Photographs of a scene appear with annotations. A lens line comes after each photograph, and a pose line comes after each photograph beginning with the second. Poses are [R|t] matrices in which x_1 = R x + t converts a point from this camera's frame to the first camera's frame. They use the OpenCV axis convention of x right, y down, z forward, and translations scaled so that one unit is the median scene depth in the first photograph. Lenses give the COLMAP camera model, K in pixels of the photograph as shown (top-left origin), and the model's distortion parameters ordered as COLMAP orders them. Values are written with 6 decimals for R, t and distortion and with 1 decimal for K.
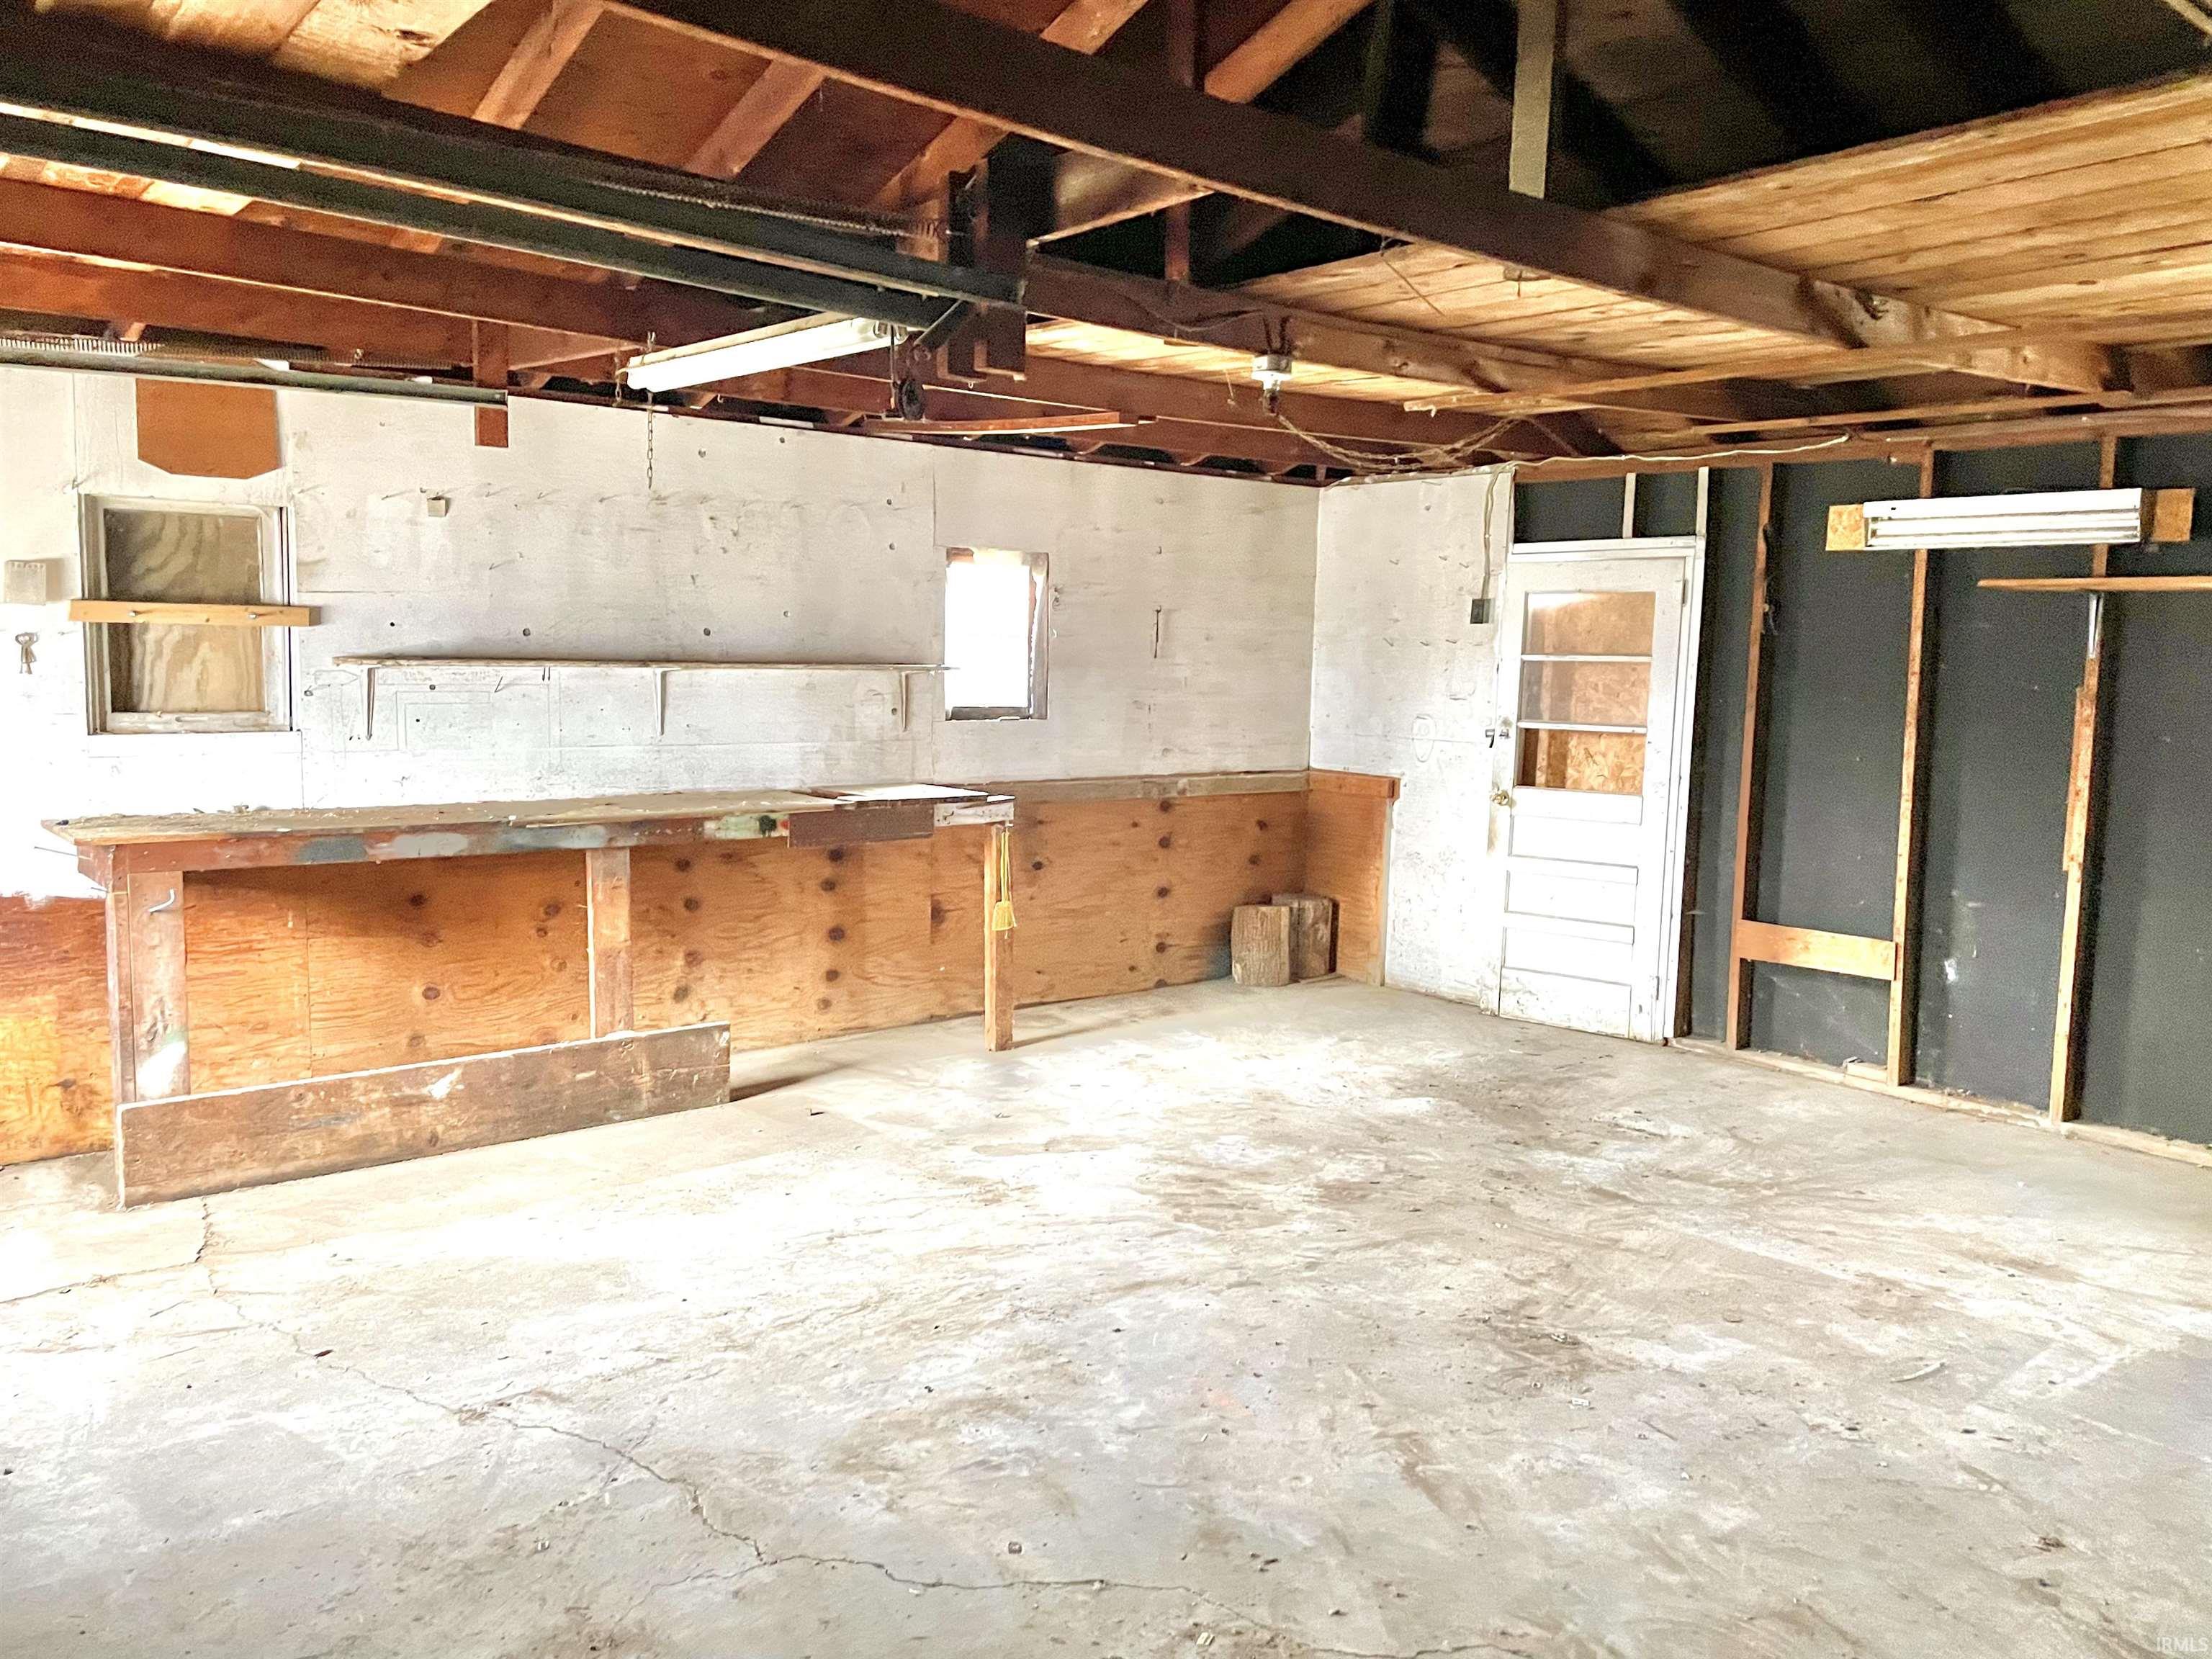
lens RADIAL K [[1672.4, 0, 1093.4], [0, 1672.4, 820.4], [0, 0, 1]] dist [0.084896, -0.092175]
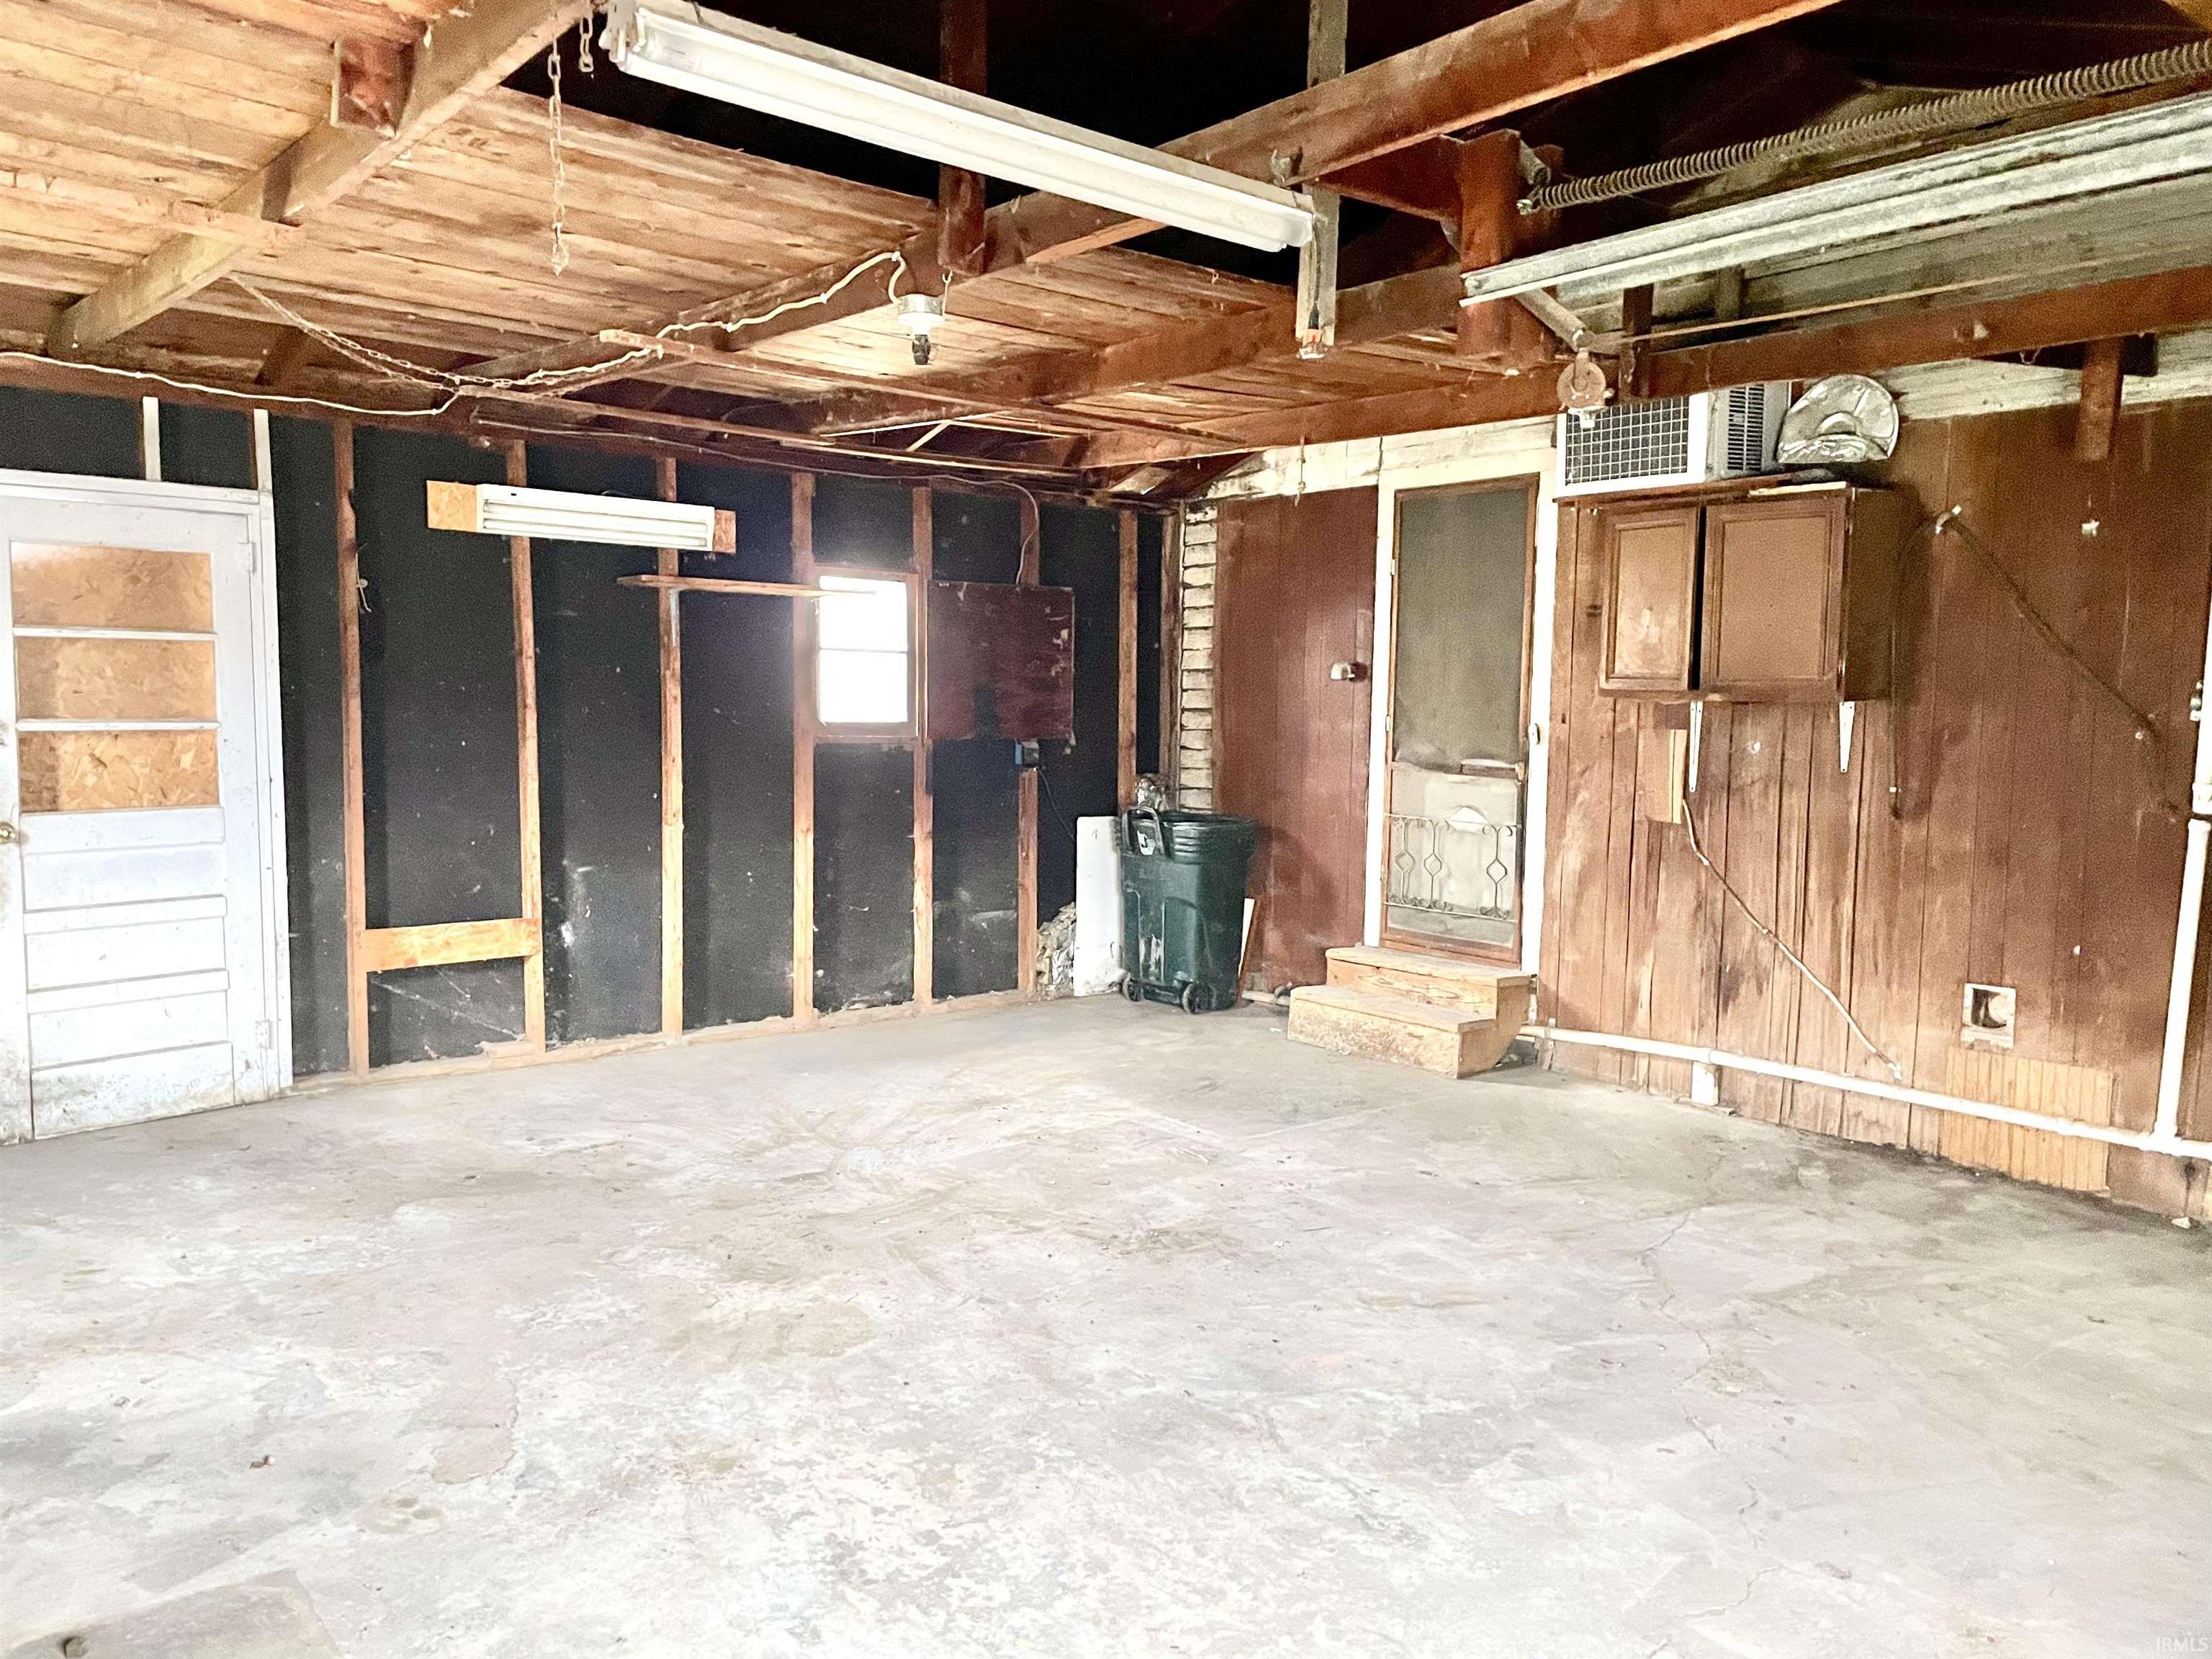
lens RADIAL K [[1672.4, 0, 1092.1], [0, 1672.4, 842.1], [0, 0, 1]] dist [0.084896, -0.092175]
pose [[0.006822, -0.117843, 0.993009, -0.679221], [0.081952, 0.989757, 0.116894, -0.082530], [-0.996613, 0.080581, 0.016410, 0.801273]]
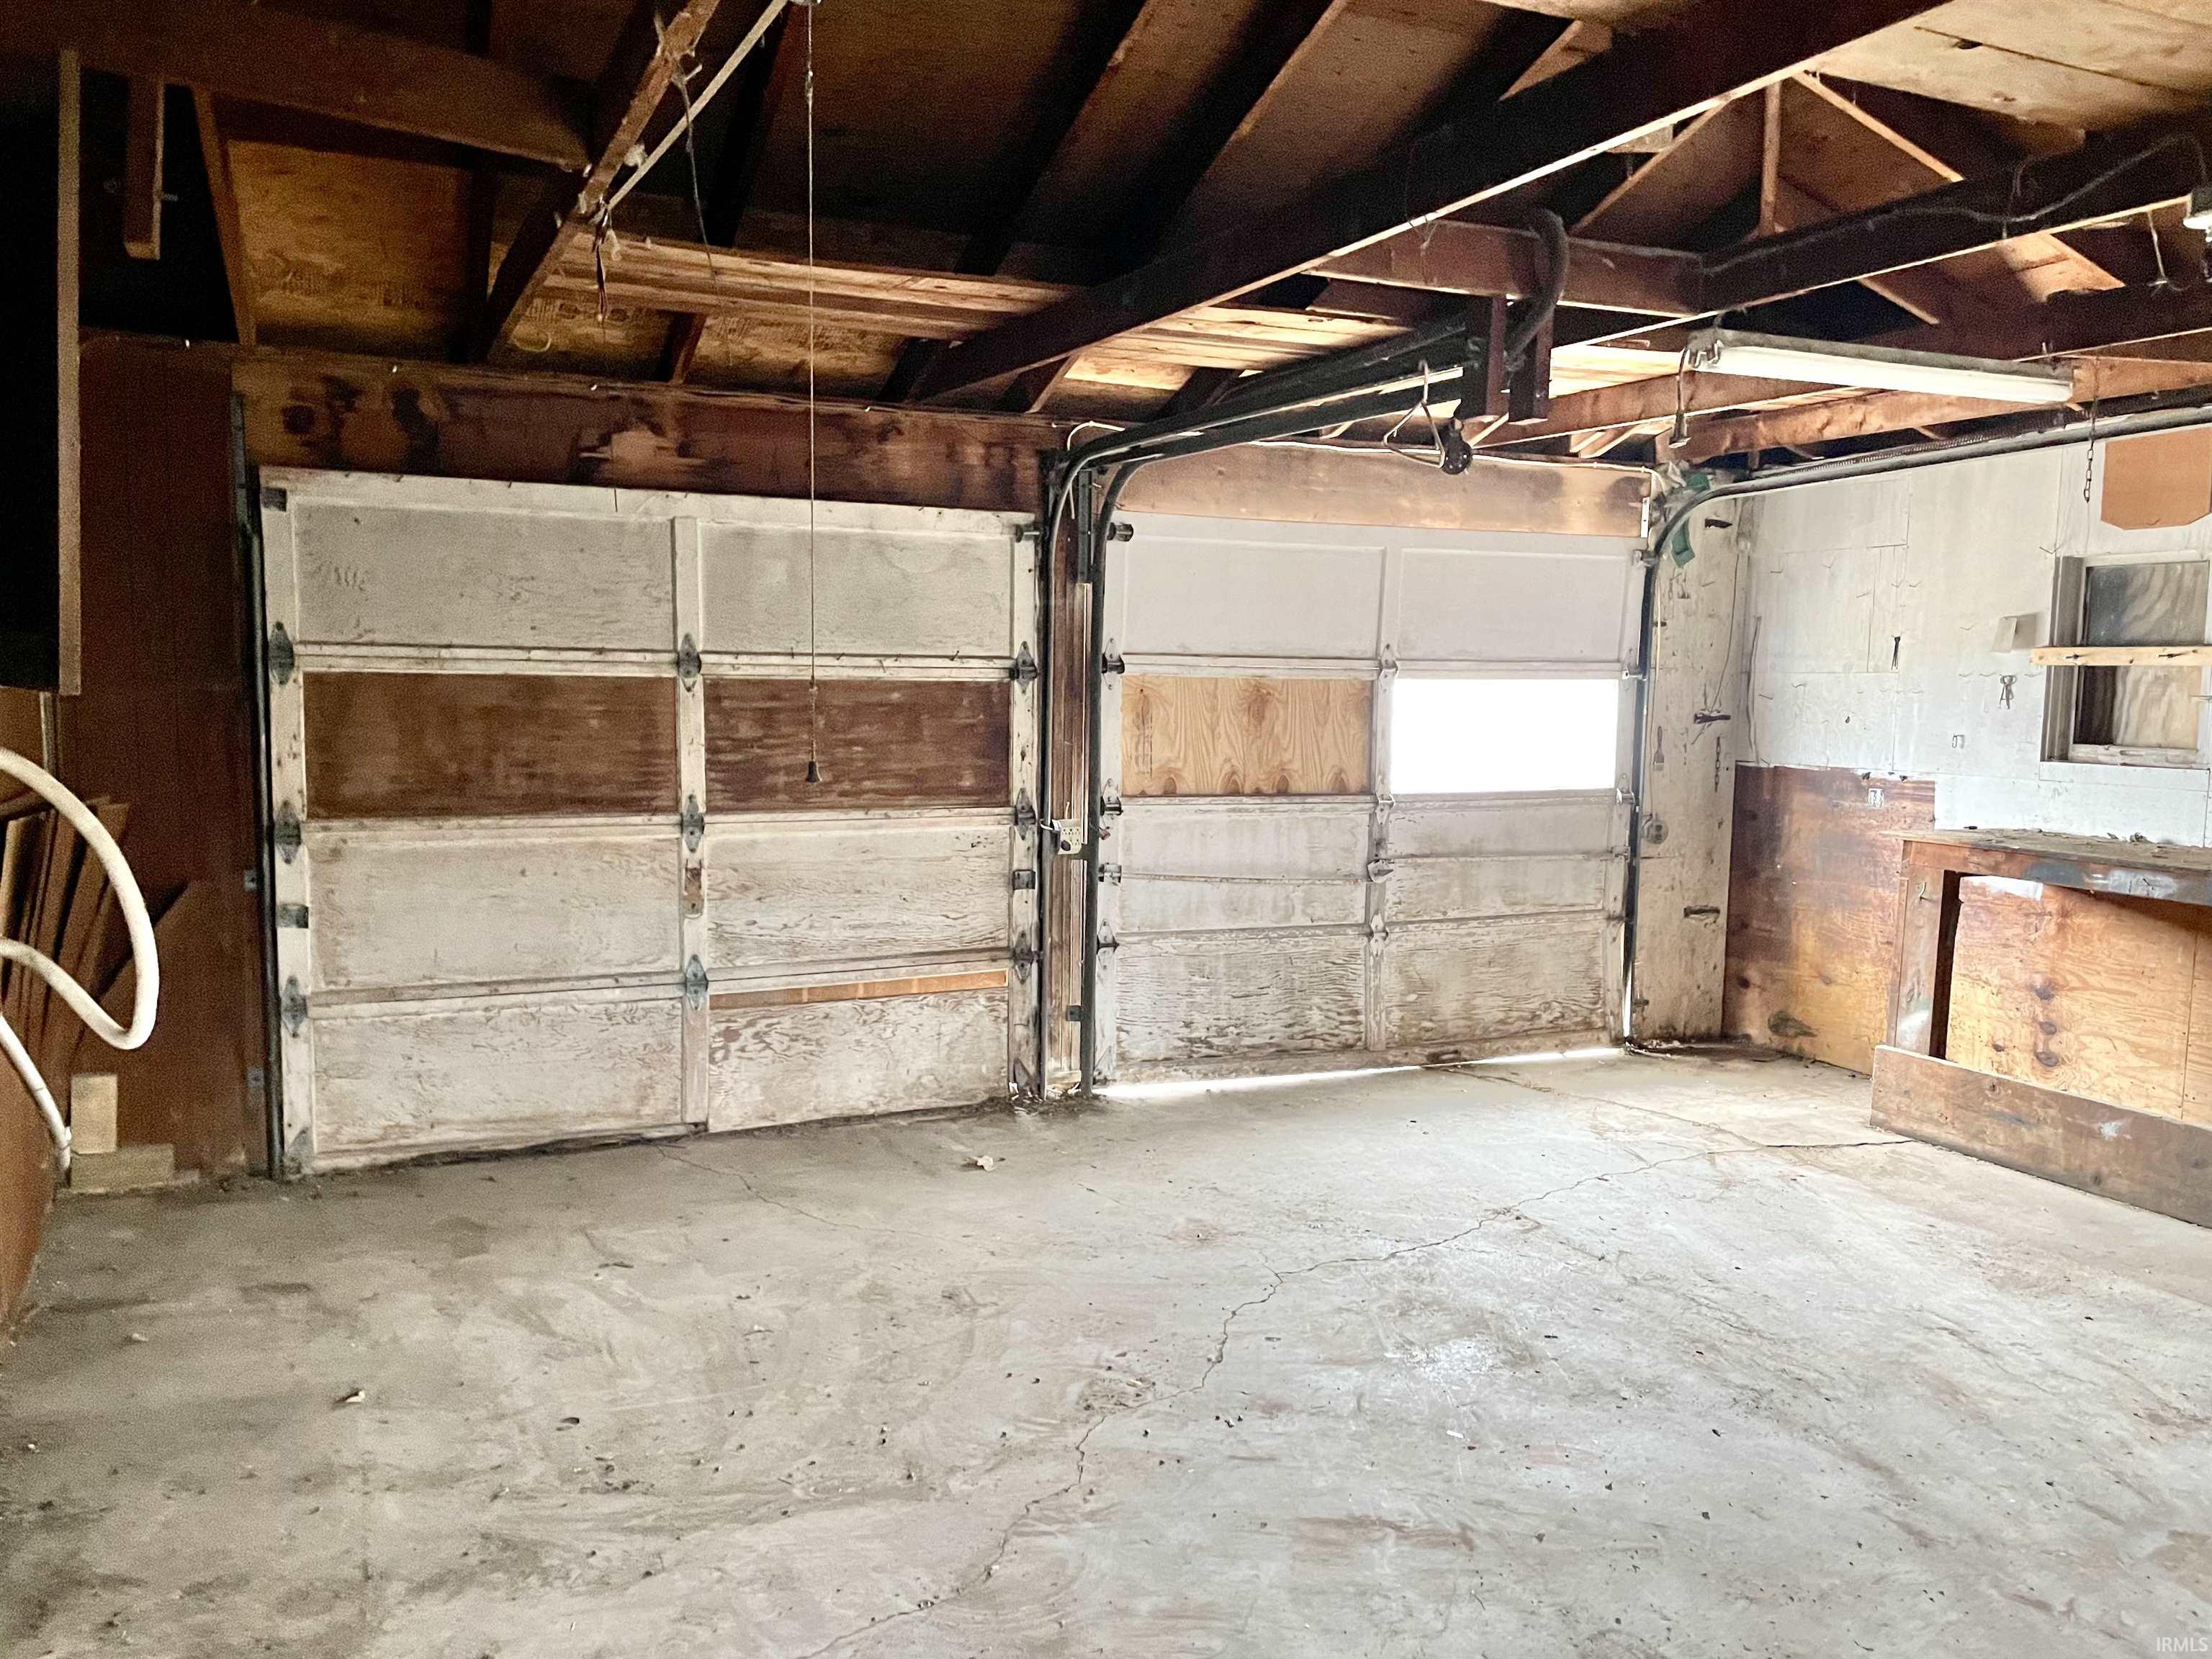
lens RADIAL K [[1672.4, 0, 1089.4], [0, 1672.4, 830.2], [0, 0, 1]] dist [0.084896, -0.092175]
pose [[-0.262861, 0.068646, -0.962389, 0.736664], [-0.117863, 0.987711, 0.102644, -0.046948], [0.957608, 0.140411, -0.251540, 0.685212]]
